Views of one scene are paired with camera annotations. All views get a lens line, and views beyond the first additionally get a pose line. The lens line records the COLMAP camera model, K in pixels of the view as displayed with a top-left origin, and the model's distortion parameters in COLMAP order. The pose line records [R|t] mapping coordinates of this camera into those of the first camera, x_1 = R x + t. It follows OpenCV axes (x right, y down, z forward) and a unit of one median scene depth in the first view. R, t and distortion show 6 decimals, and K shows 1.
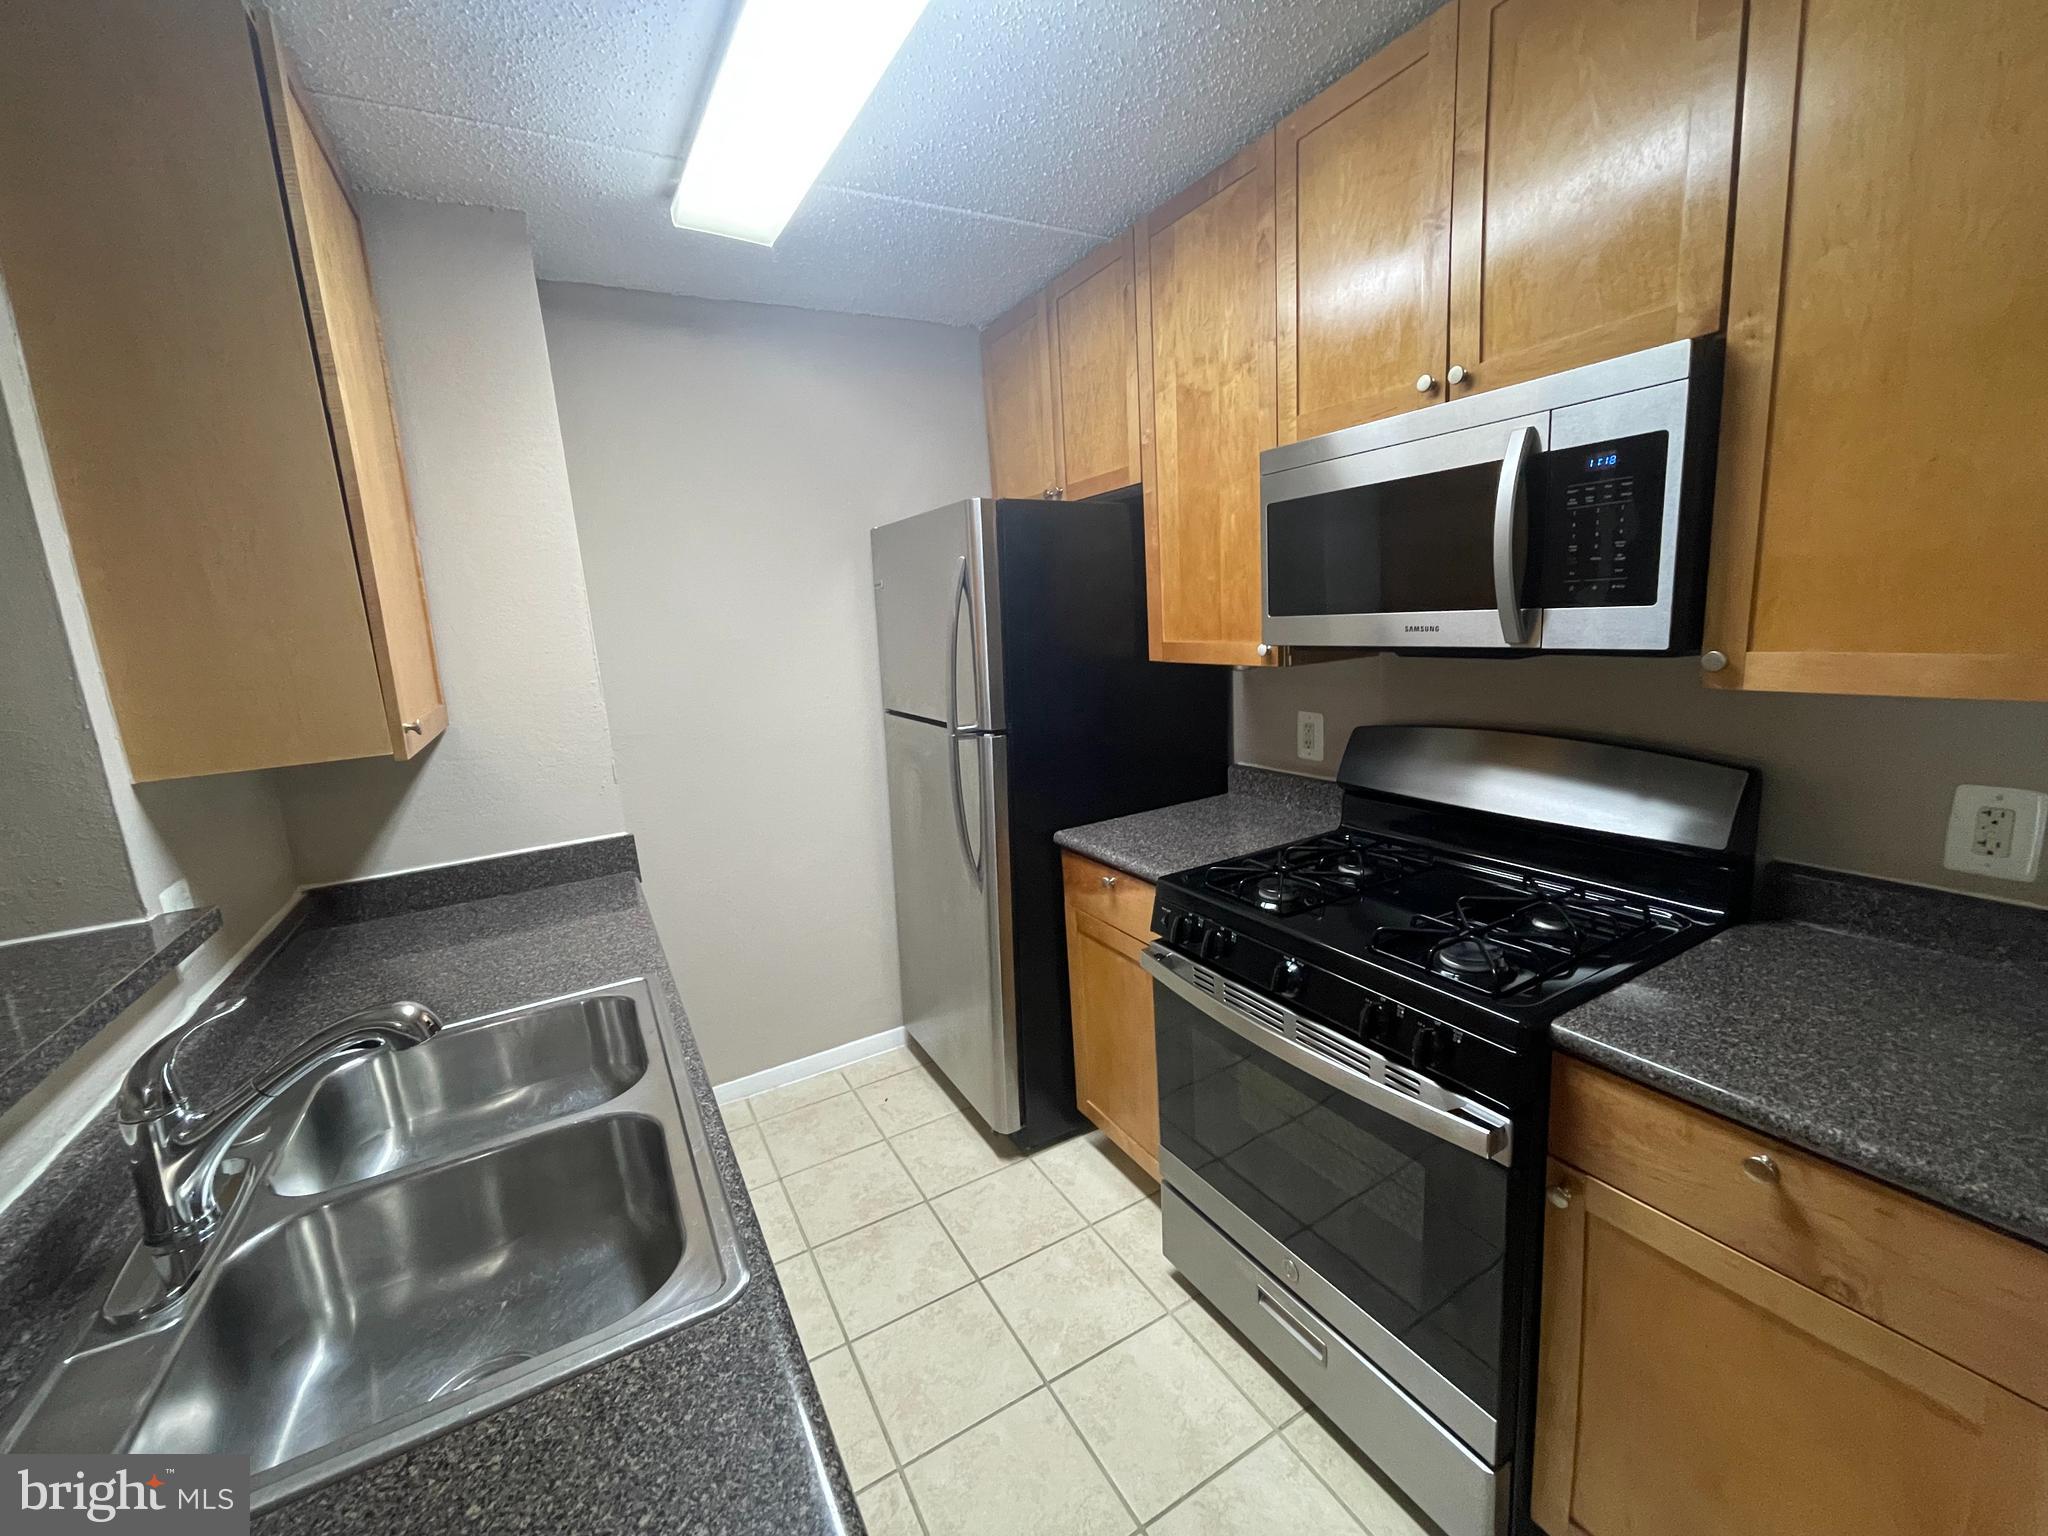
lens RADIAL K [[834.1, 0, 1015.3], [0, 834.1, 752.0], [0, 0, 1]] dist [-0.001763, 0.000344]
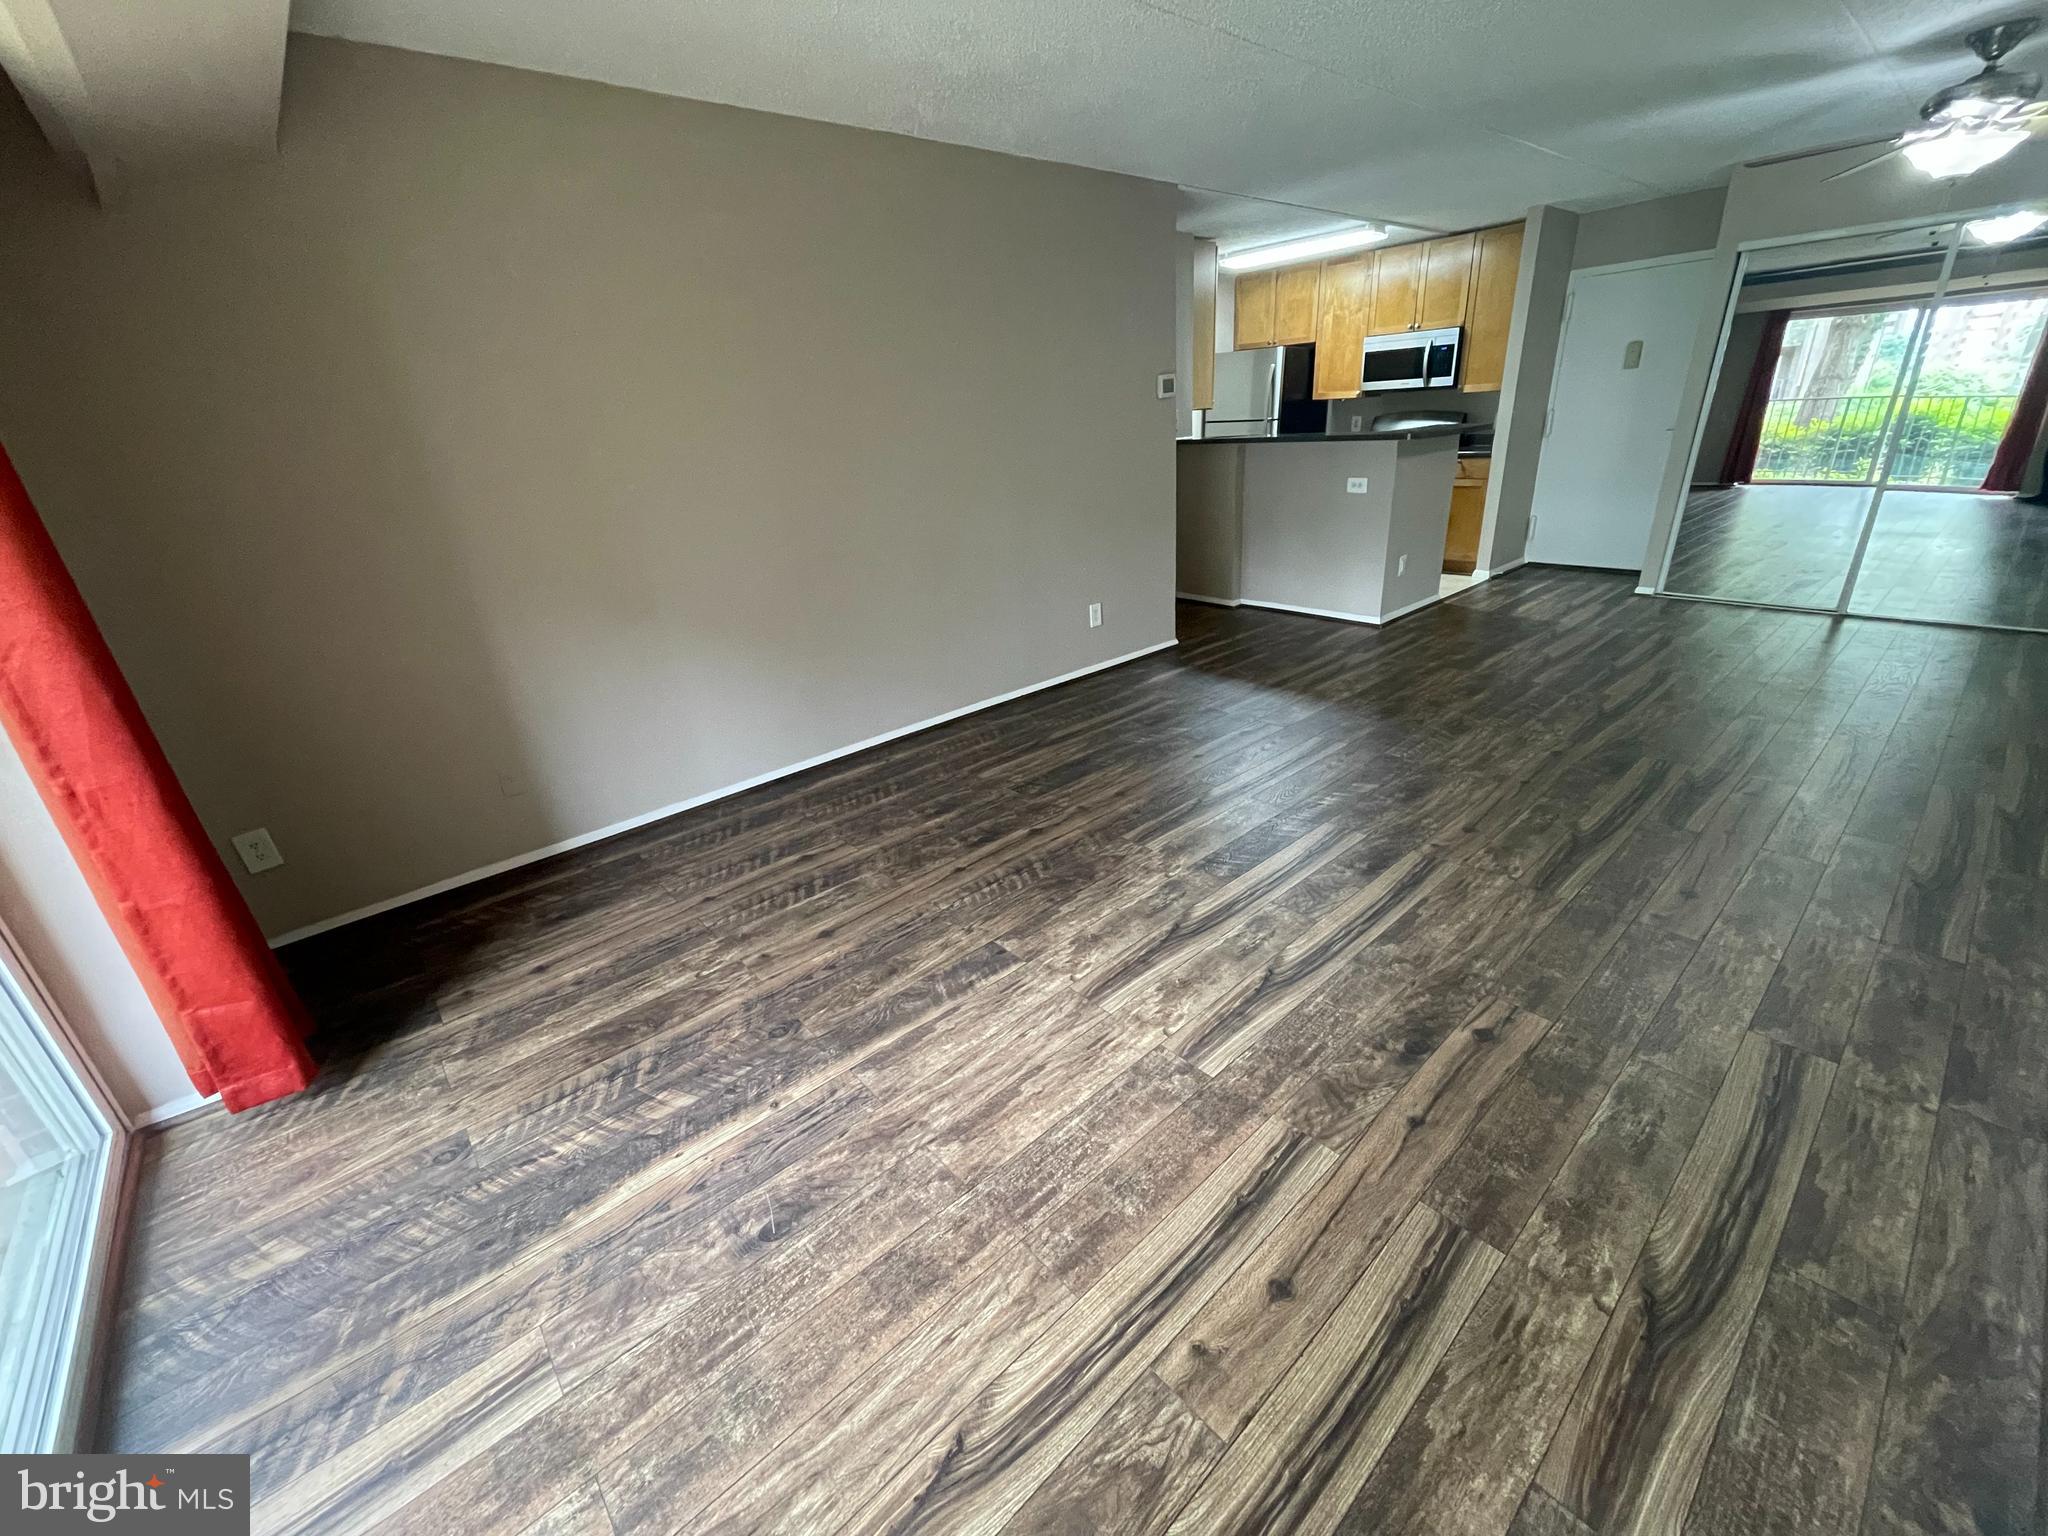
lens RADIAL K [[834.1, 0, 1035.7], [0, 834.1, 761.5], [0, 0, 1]] dist [-0.001763, 0.000344]
pose [[0.972939, -0.076126, 0.218163, -2.007087], [0.029096, 0.977018, 0.211163, 0.647945], [-0.229224, -0.199101, 0.952793, -2.514921]]
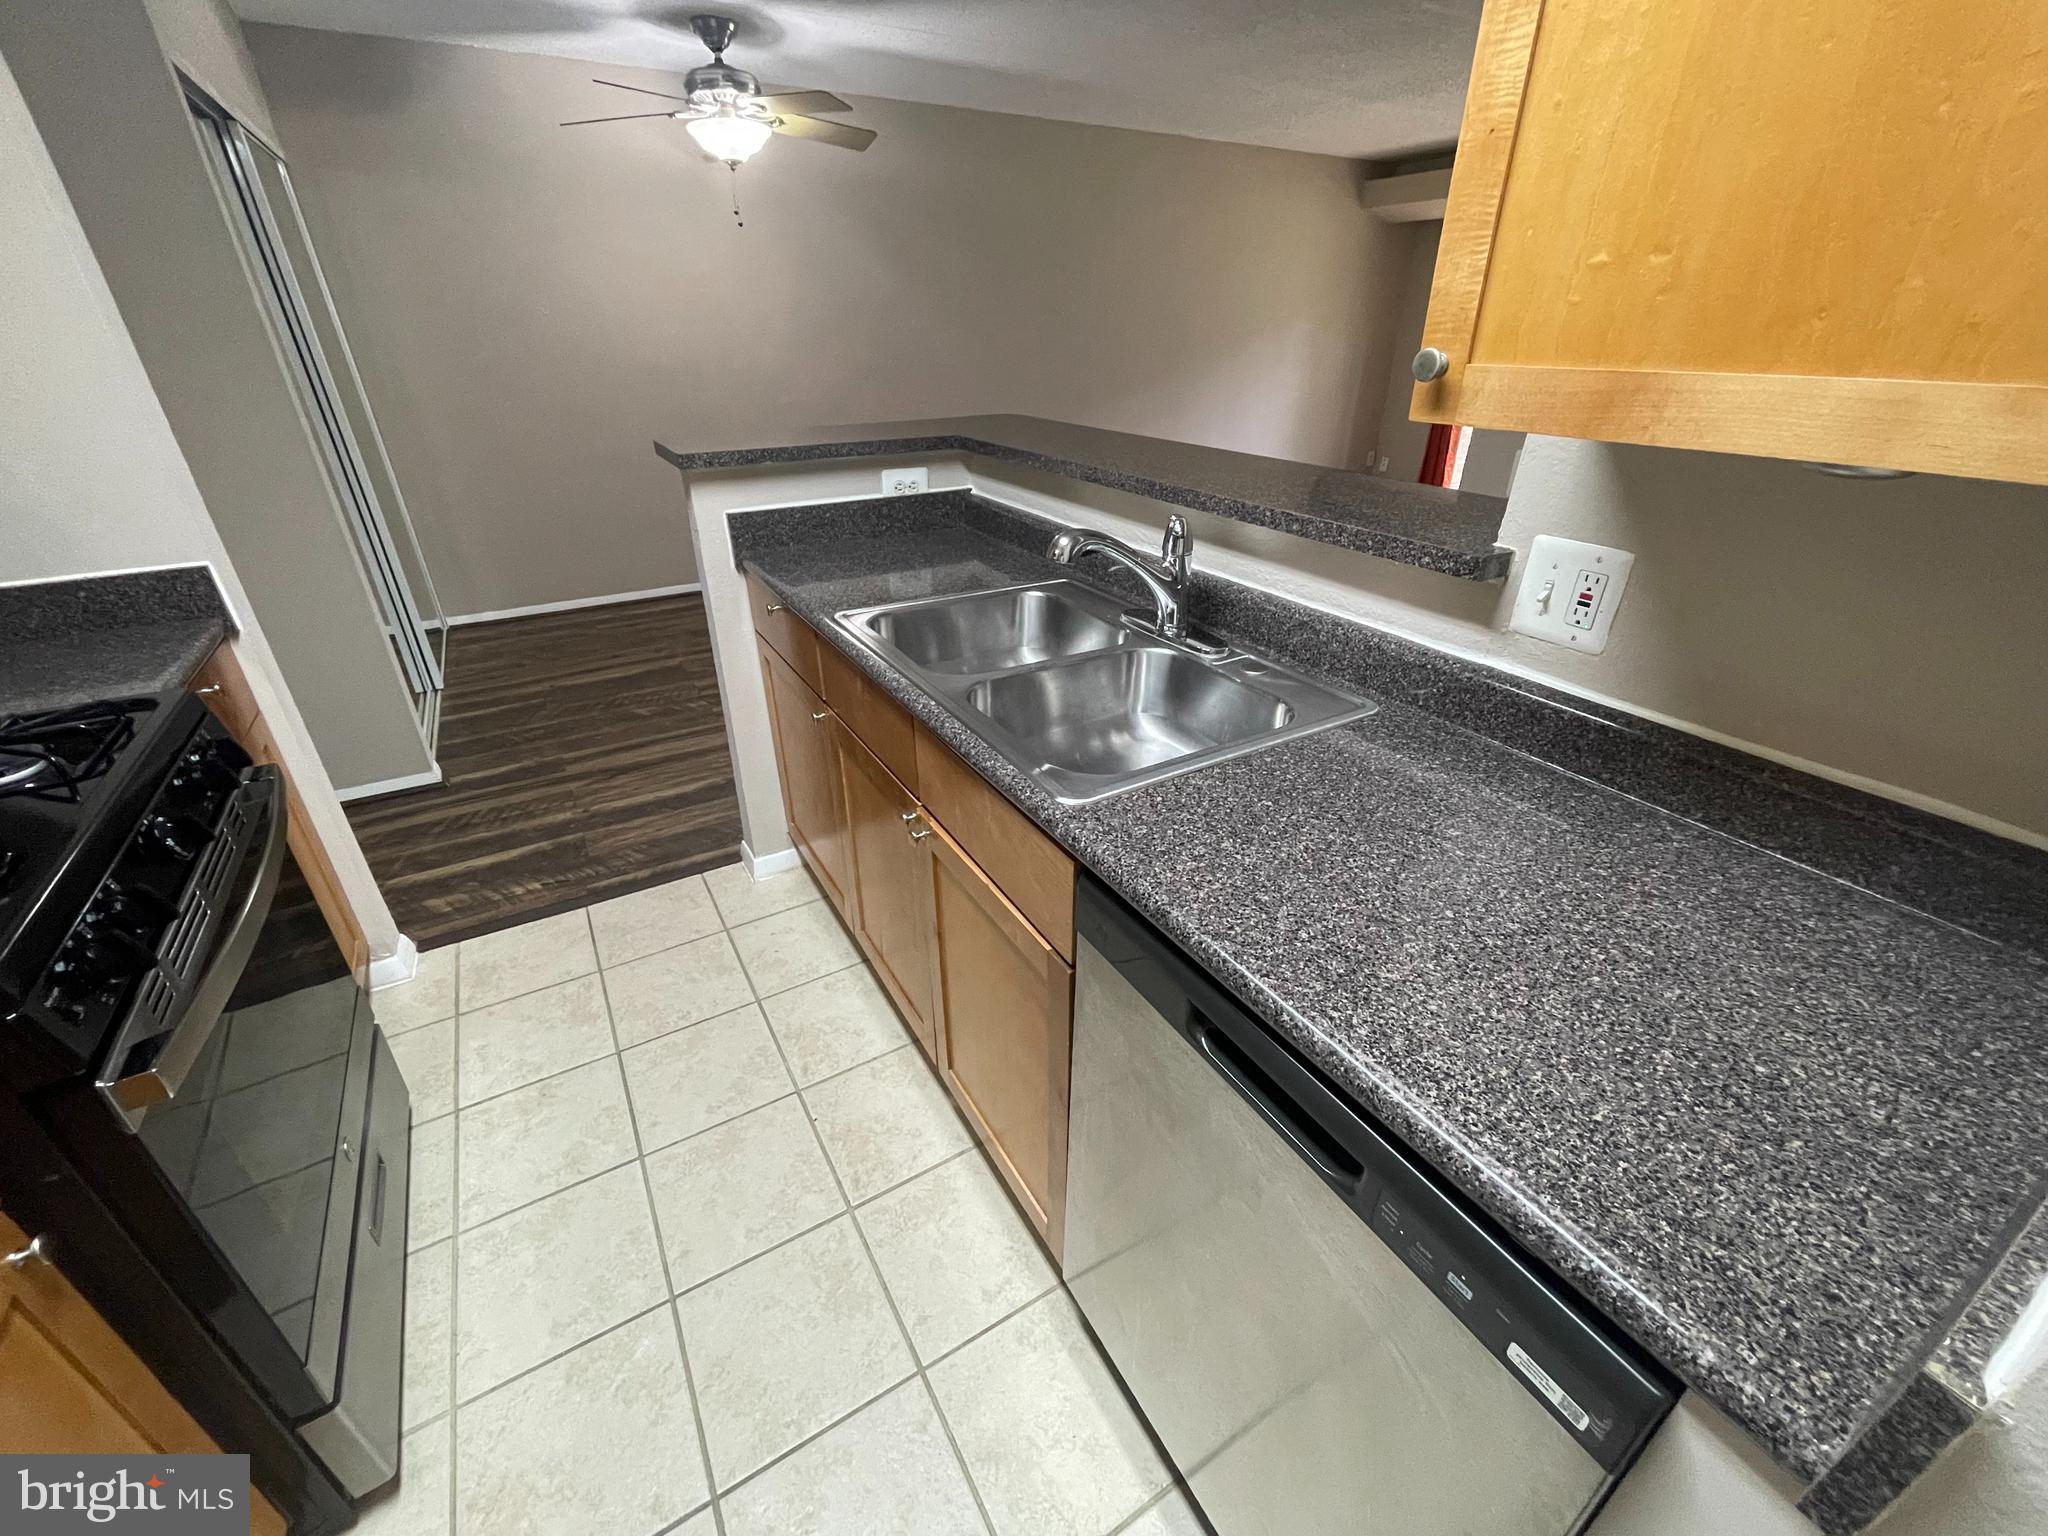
lens RADIAL K [[834.1, 0, 1013.1], [0, 834.1, 770.5], [0, 0, 1]] dist [-0.001763, 0.000344]
pose [[-0.997373, 0.071699, 0.010292, -0.295274], [0.062701, 0.783453, 0.618280, -0.124960], [0.036267, 0.617302, -0.785890, 1.136589]]
